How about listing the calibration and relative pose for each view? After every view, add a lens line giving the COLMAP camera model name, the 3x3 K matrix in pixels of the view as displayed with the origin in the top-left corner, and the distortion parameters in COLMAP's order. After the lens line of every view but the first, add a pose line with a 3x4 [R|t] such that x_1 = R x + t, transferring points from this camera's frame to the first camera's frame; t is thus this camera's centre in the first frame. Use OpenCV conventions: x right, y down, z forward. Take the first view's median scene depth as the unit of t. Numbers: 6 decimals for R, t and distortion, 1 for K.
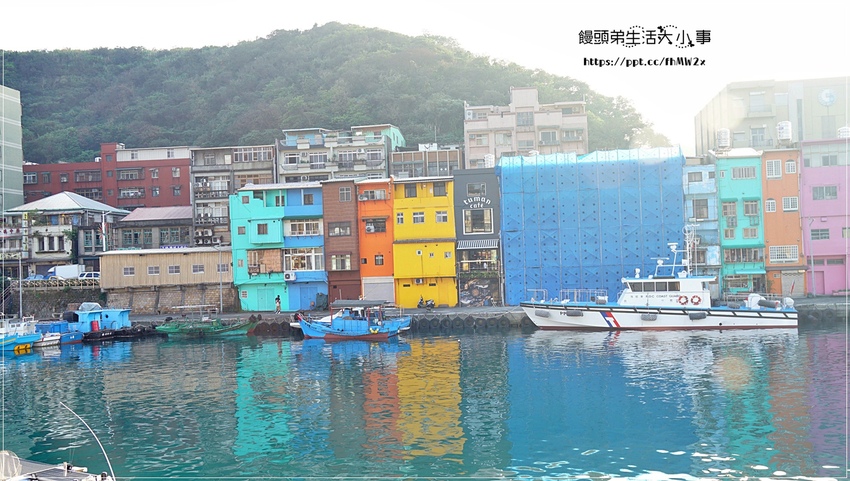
lens RADIAL K [[846.1, 0, 425.0], [0, 846.1, 240.5], [0, 0, 1]] dist [-0.001101, 0.004710]
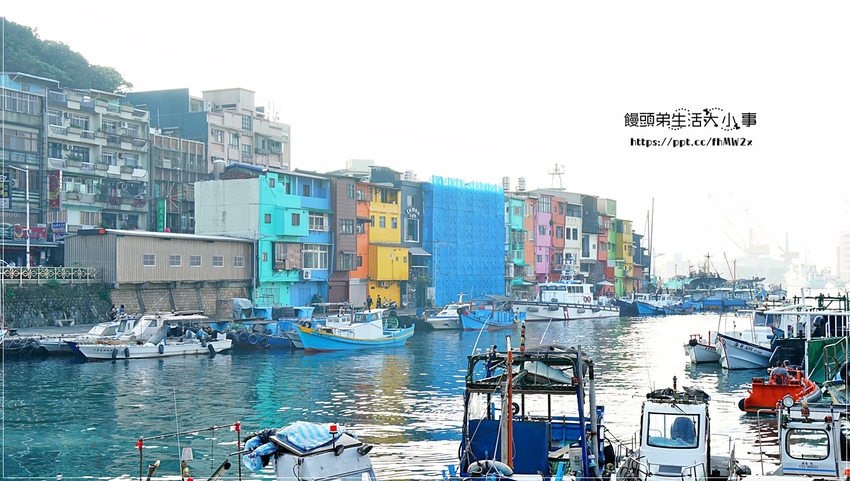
lens RADIAL K [[1108.6, 0, 425.0], [0, 1108.6, 240.5], [0, 0, 1]] dist [-0.025679, -0.006394]
pose [[0.322836, 0.068455, 0.943976, -1.416663], [-0.029517, 0.997624, -0.062251, 0.087109], [-0.945995, -0.007767, 0.324089, 0.584492]]
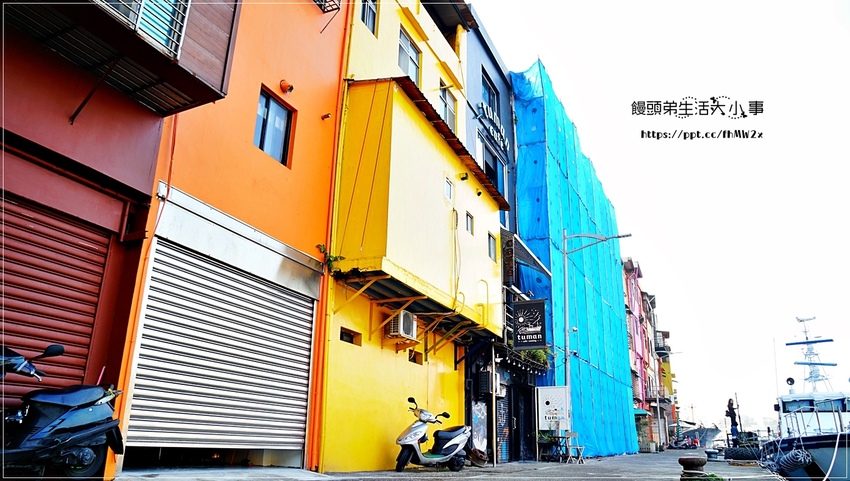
lens RADIAL K [[595.6, 0, 425.0], [0, 595.6, 240.5], [0, 0, 1]] dist [-0.147750, 0.122427]
pose [[0.239900, 0.357565, 0.902550, -0.151564], [-0.048800, 0.932965, -0.356643, 0.087117], [-0.969570, 0.041514, 0.241267, 1.083876]]
